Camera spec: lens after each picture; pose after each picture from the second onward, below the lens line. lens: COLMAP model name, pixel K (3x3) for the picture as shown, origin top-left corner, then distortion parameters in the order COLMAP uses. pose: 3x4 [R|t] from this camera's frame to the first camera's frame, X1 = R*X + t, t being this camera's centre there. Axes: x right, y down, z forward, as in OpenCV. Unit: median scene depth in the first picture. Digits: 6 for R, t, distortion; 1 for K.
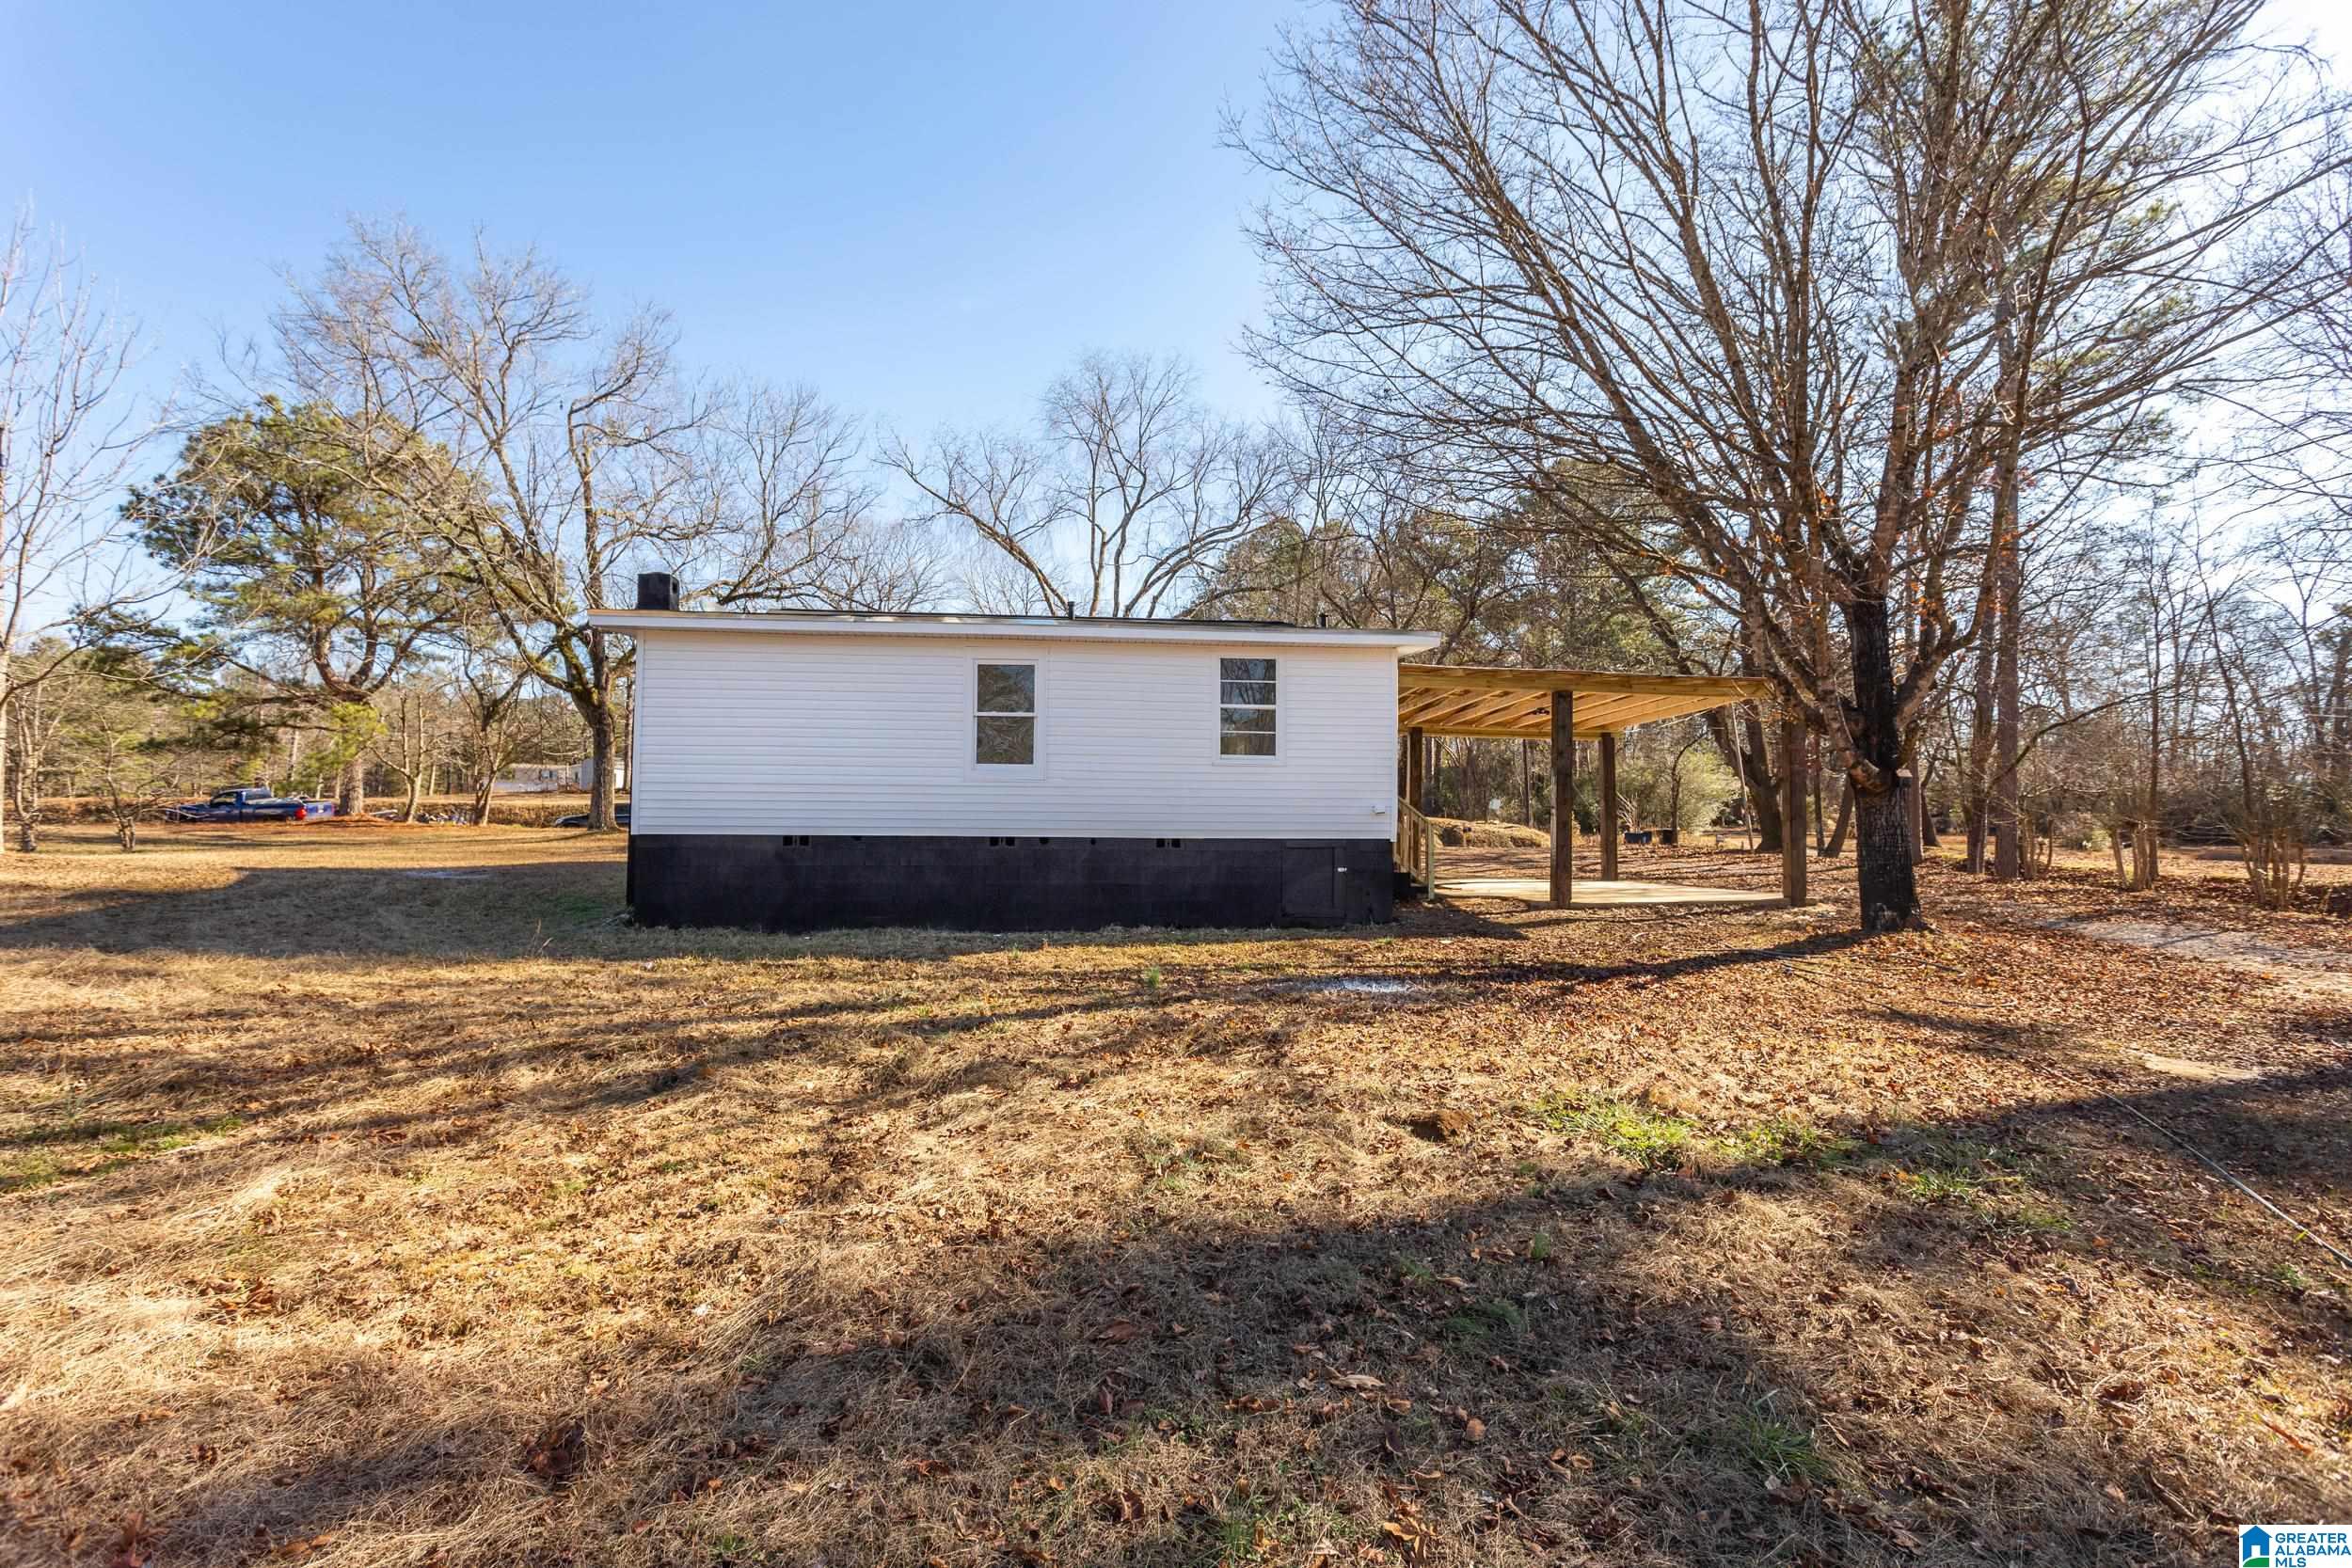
lens RADIAL K [[1152.2, 0, 1177.4], [0, 1152.2, 802.0], [0, 0, 1]] dist [-0.001734, 0.002609]
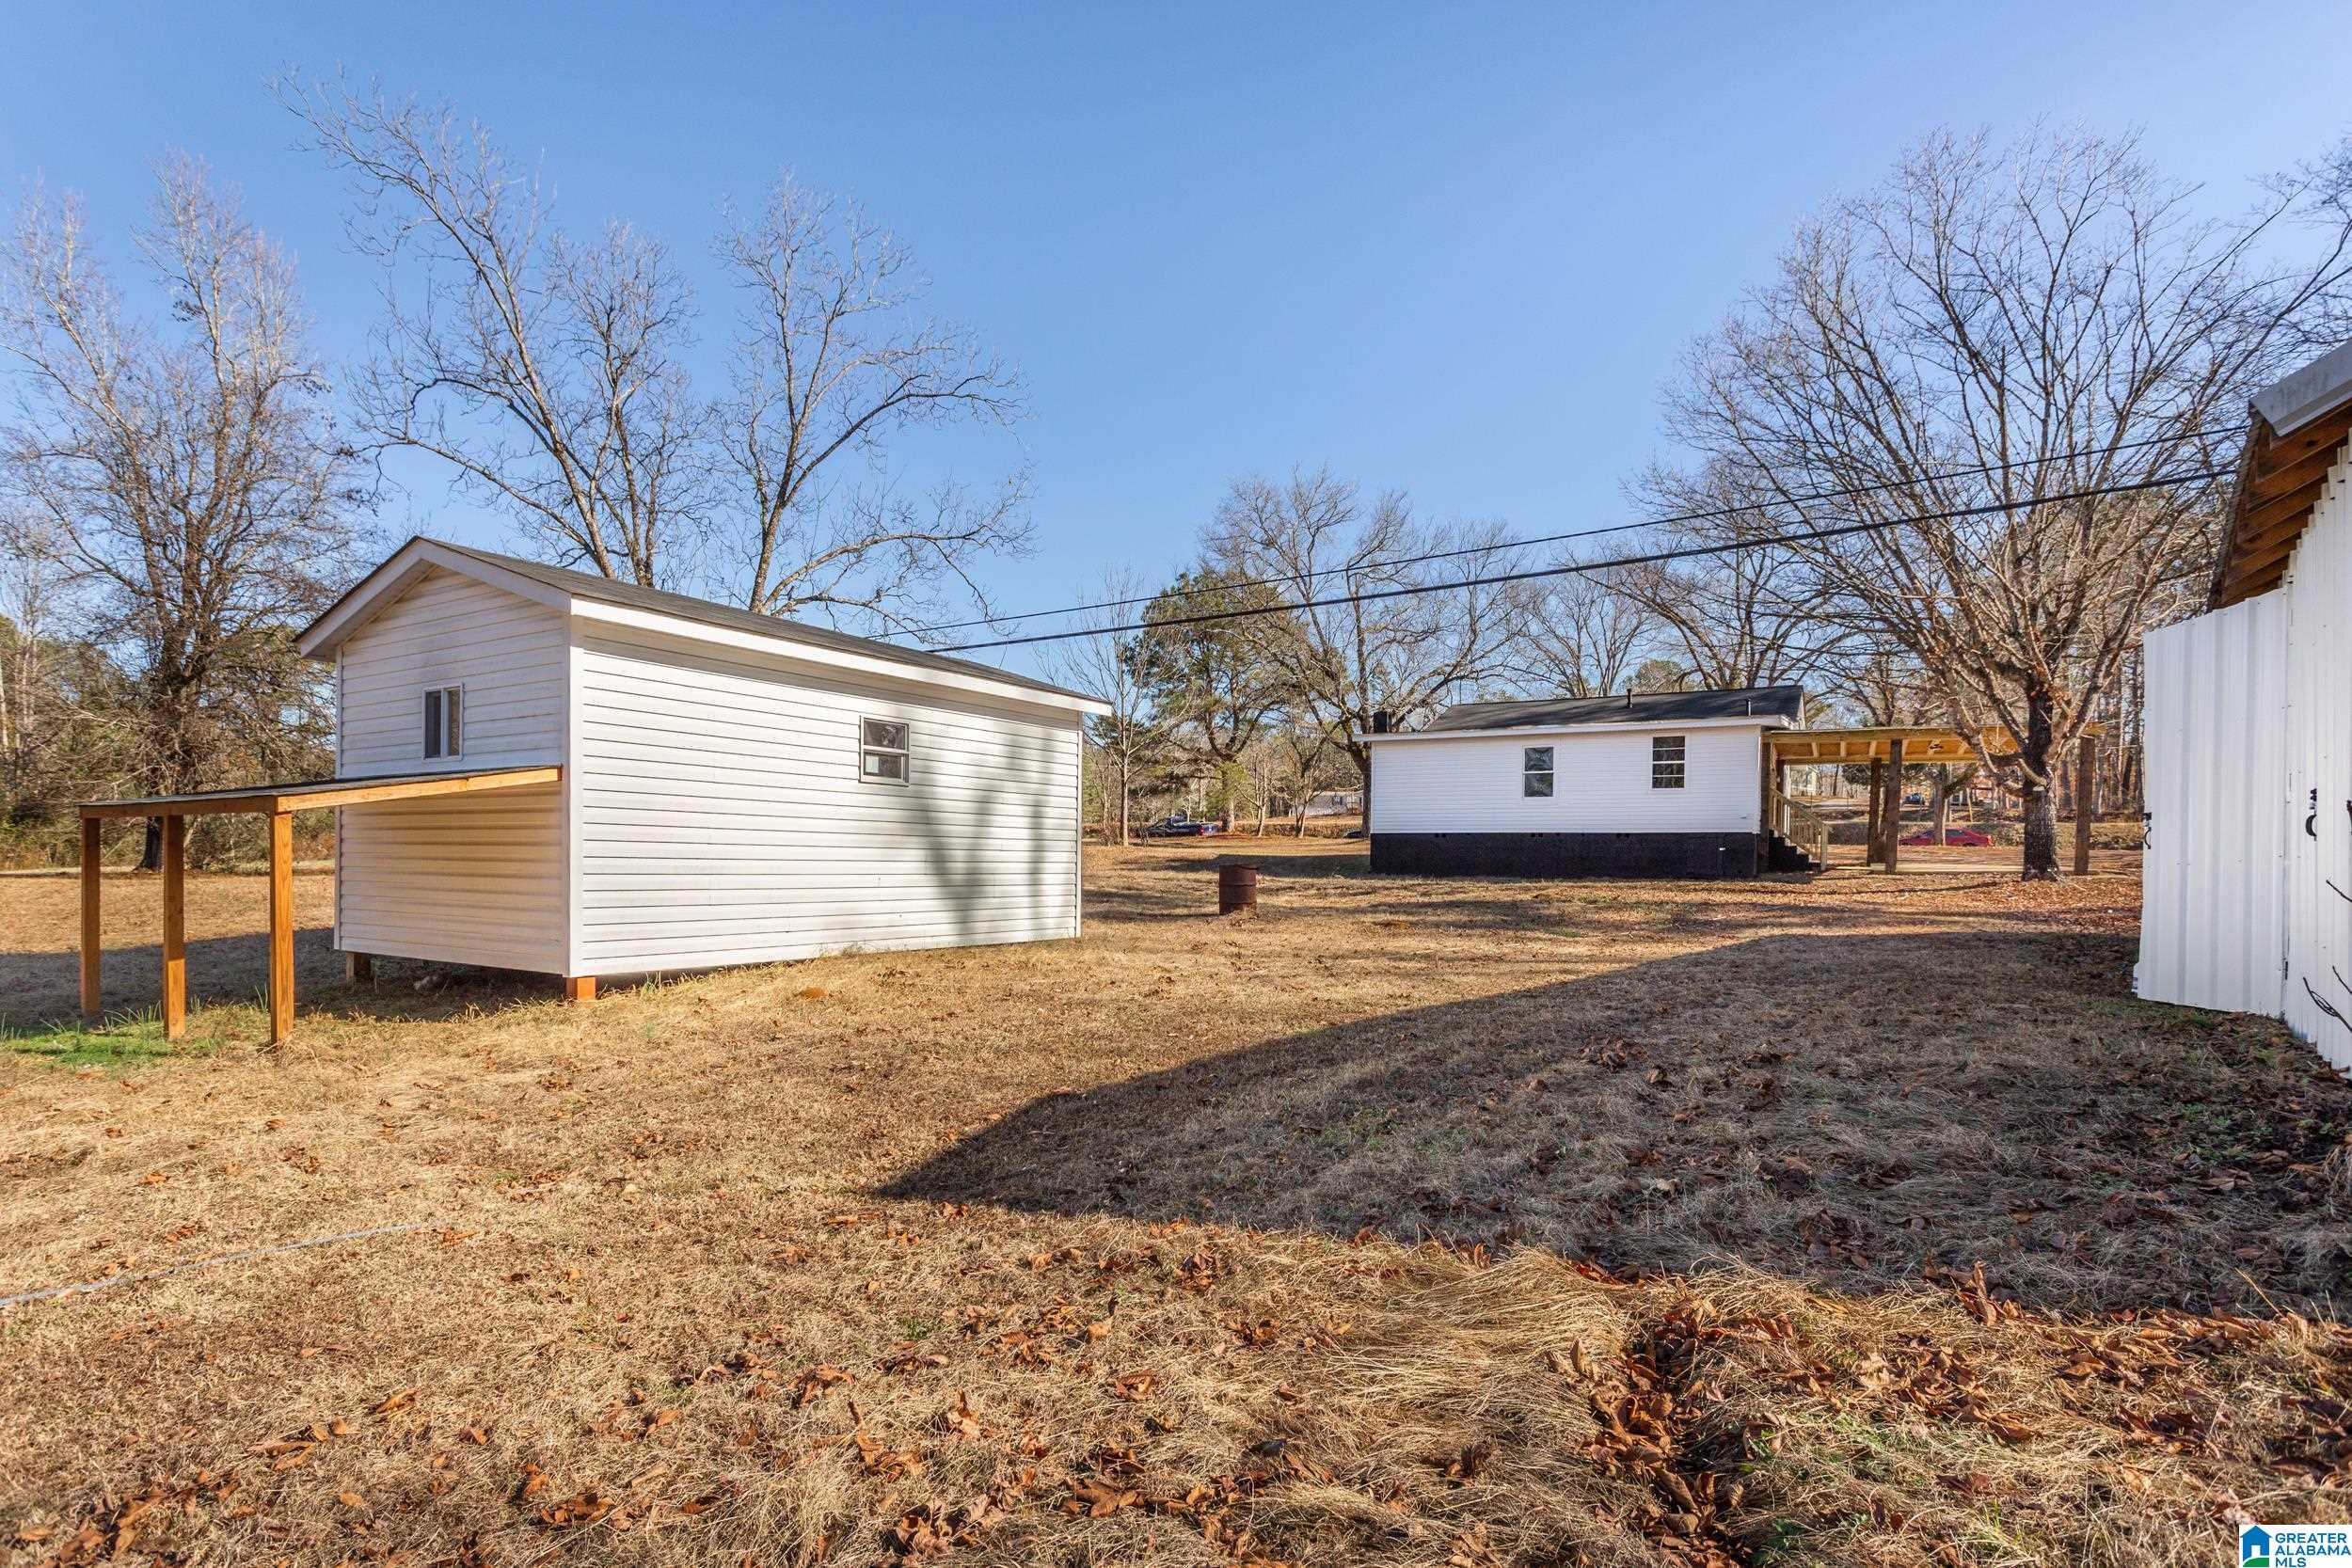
lens RADIAL K [[1152.2, 0, 1158.9], [0, 1152.2, 846.6], [0, 0, 1]] dist [-0.001734, 0.002609]
pose [[0.791994, -0.001778, -0.610526, 0.212808], [0.015794, 0.999721, 0.017577, 0.002991], [0.610324, -0.023564, 0.791801, -0.382802]]
